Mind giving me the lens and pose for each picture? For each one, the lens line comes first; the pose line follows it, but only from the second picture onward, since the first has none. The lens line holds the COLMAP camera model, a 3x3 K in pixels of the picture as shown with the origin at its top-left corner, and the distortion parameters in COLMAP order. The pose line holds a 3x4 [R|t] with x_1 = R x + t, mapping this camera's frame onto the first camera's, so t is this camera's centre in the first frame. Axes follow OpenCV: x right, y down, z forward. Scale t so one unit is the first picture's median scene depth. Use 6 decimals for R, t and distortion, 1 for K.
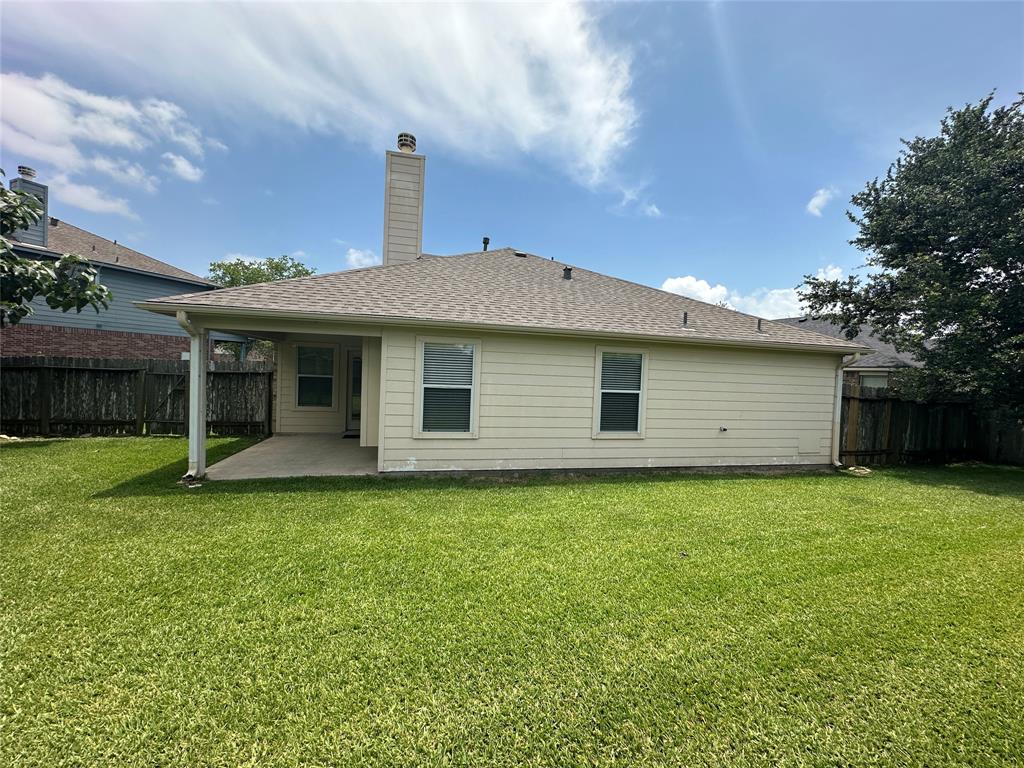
lens RADIAL K [[399.5, 0, 510.6], [0, 399.5, 379.8], [0, 0, 1]] dist [-0.010523, -0.000229]
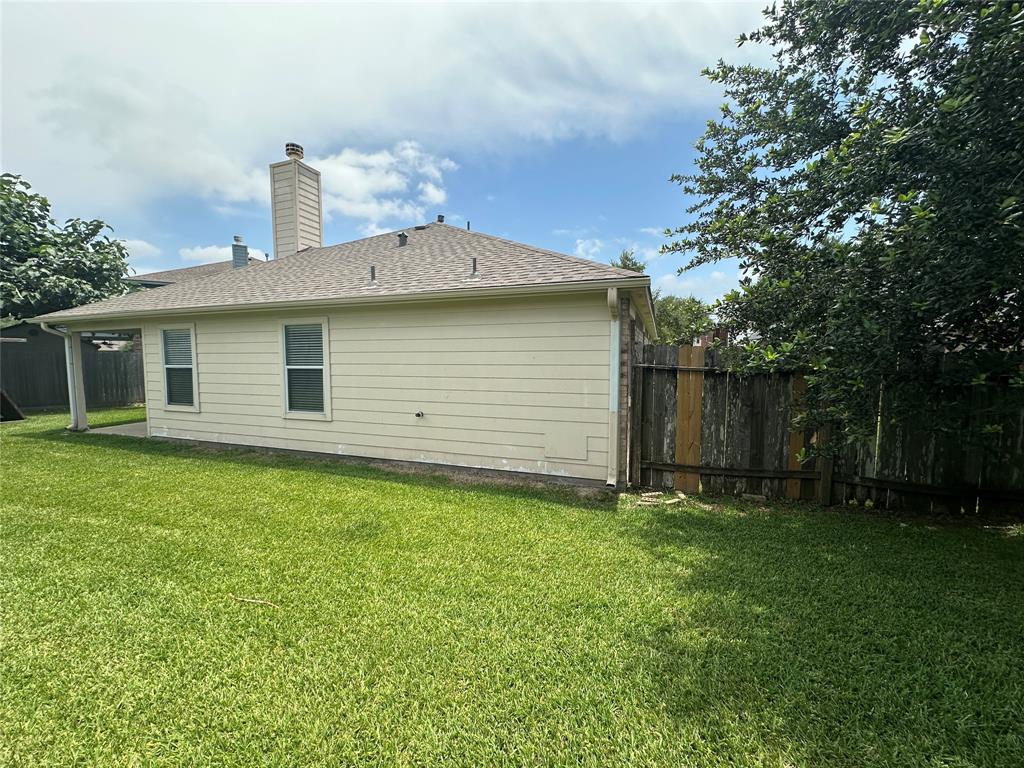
lens RADIAL K [[399.5, 0, 510.6], [0, 399.5, 379.8], [0, 0, 1]] dist [-0.010523, -0.000229]
pose [[0.847566, -0.003643, -0.530678, 1.128727], [0.037758, 0.997856, 0.053455, 0.027016], [0.529346, -0.065344, 0.845886, 0.484324]]
